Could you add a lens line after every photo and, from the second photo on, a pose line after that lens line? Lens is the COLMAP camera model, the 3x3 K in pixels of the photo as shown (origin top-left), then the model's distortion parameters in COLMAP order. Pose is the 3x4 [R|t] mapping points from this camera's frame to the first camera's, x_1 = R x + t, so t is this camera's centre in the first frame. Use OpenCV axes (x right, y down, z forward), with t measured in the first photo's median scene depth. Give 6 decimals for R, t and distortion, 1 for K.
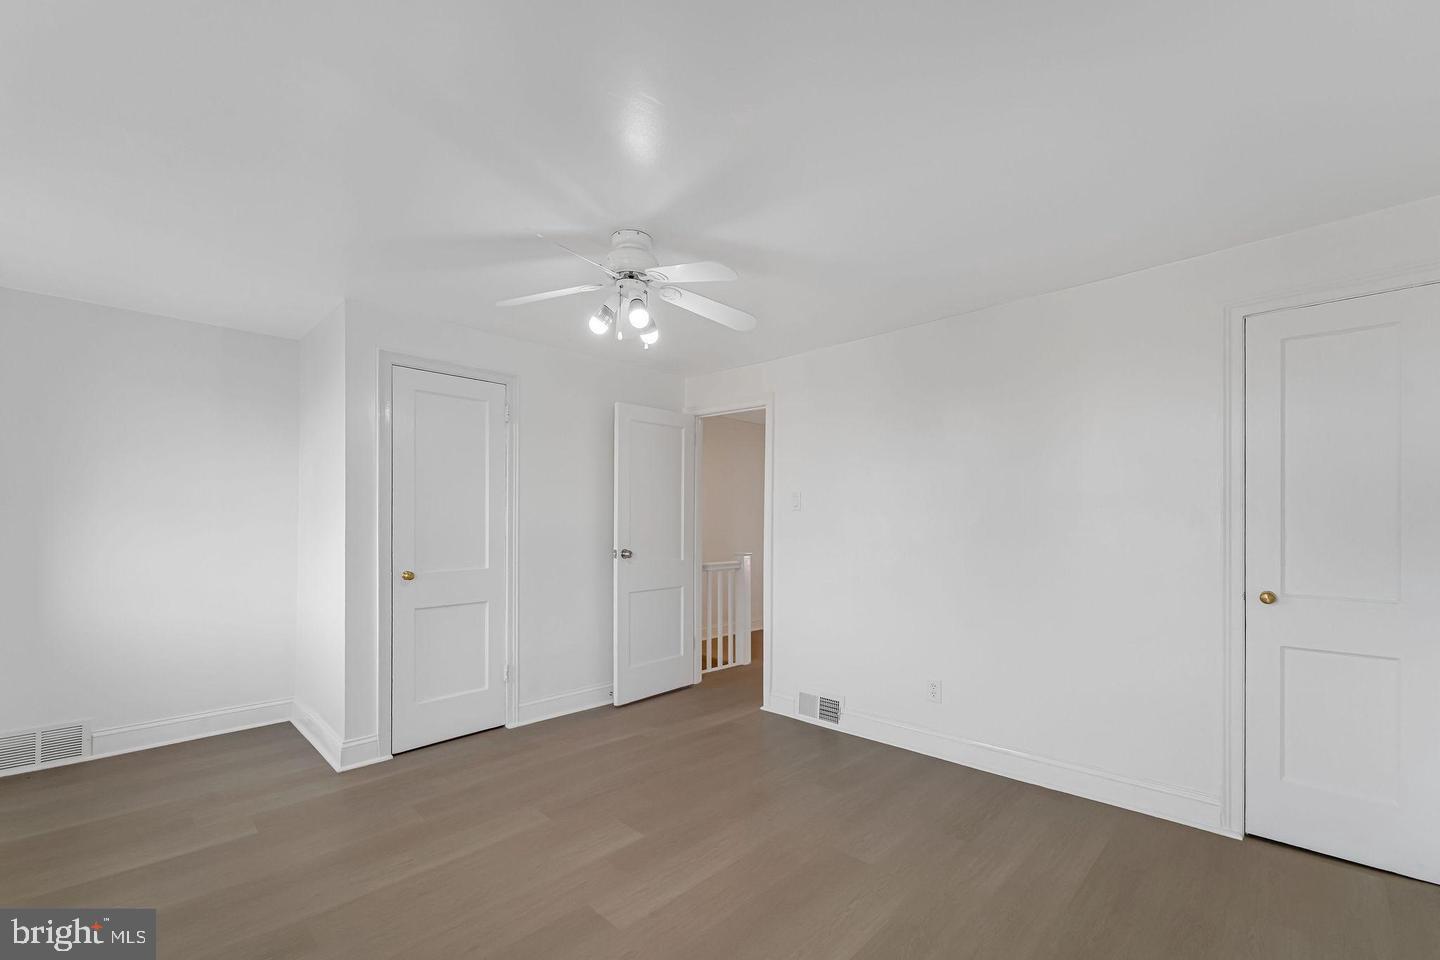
lens RADIAL K [[599.0, 0, 723.1], [0, 599.0, 515.5], [0, 0, 1]] dist [0.000485, -0.000066]
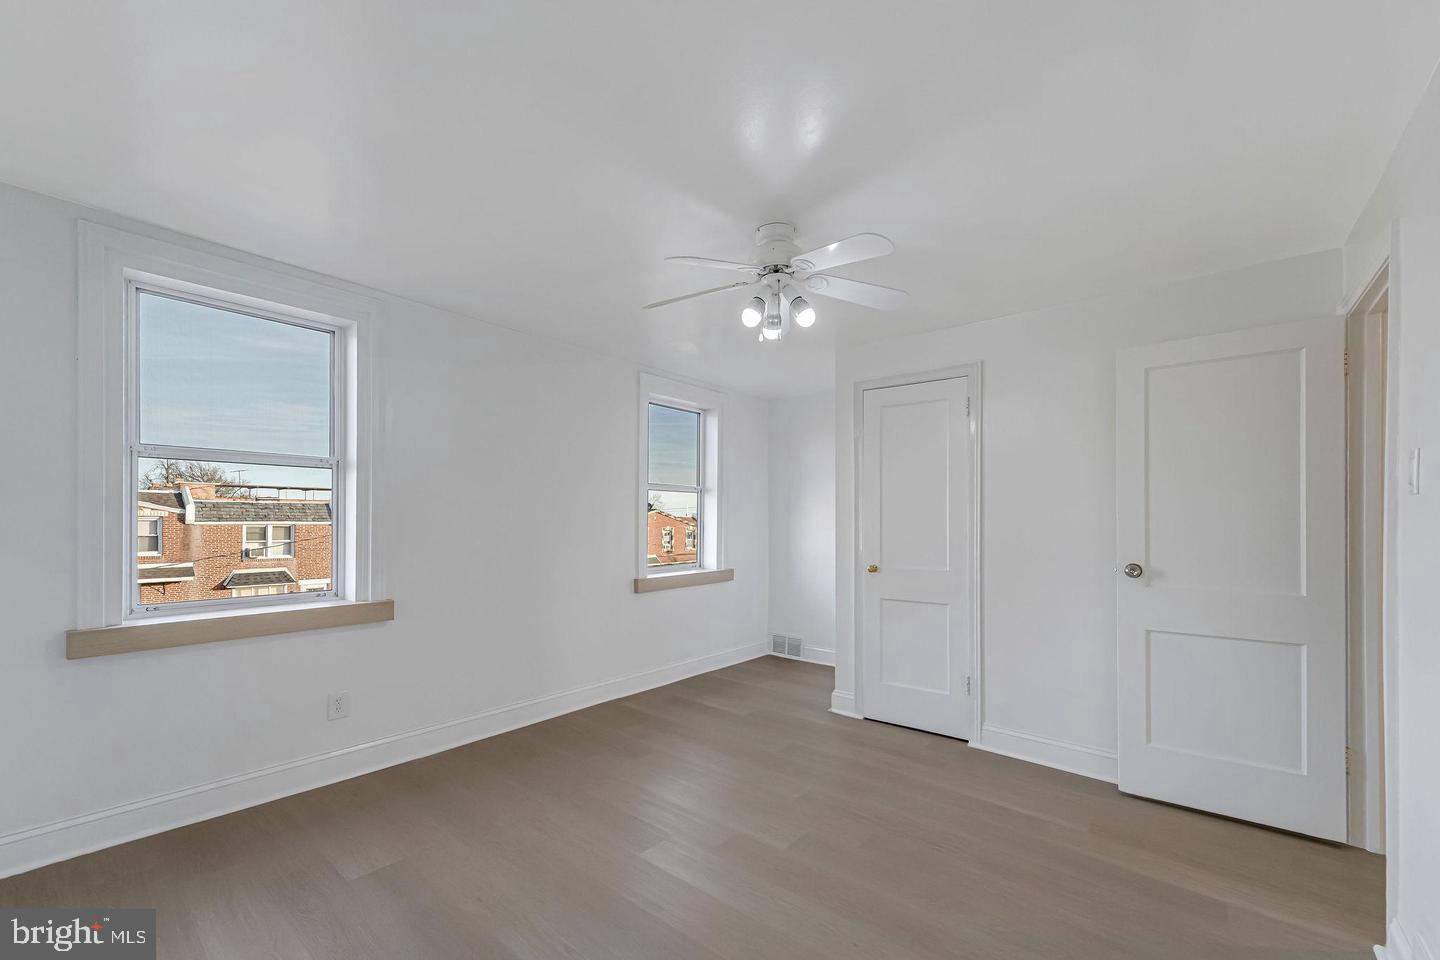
lens RADIAL K [[588.4, 0, 721.6], [0, 588.4, 495.5], [0, 0, 1]] dist [0.000513, -0.000100]
pose [[0.067120, -0.048095, -0.996585, 0.638100], [0.001424, 0.998841, -0.048107, 0.013056], [0.997744, 0.001810, 0.067111, 0.651367]]
